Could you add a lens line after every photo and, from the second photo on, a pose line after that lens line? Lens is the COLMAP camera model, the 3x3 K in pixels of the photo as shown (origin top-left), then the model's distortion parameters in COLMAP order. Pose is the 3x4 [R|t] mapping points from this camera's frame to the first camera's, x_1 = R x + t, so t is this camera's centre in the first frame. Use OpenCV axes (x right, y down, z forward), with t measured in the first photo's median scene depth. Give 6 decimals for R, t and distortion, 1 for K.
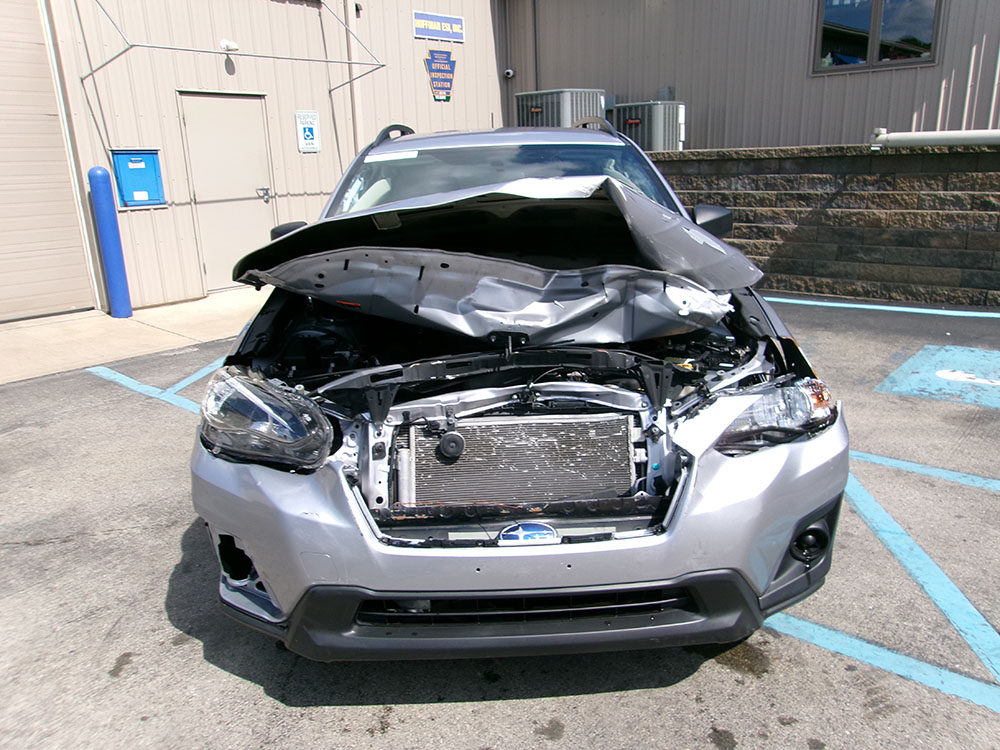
lens RADIAL K [[784.3, 0, 504.6], [0, 784.3, 380.8], [0, 0, 1]] dist [0.012507, 0.002301]
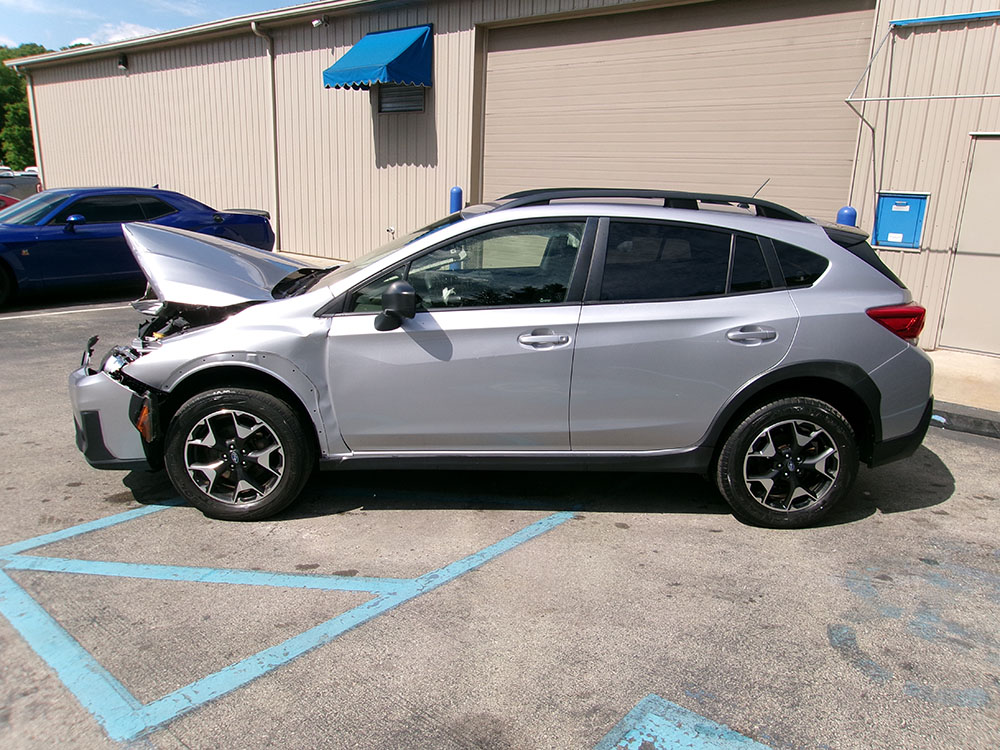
lens RADIAL K [[784.3, 0, 503.7], [0, 784.3, 373.2], [0, 0, 1]] dist [0.012507, 0.002301]
pose [[-0.009603, 0.283373, -0.958962, 0.581383], [-0.306405, 0.912040, 0.272576, -0.196885], [0.951853, 0.296448, 0.078069, 0.484421]]
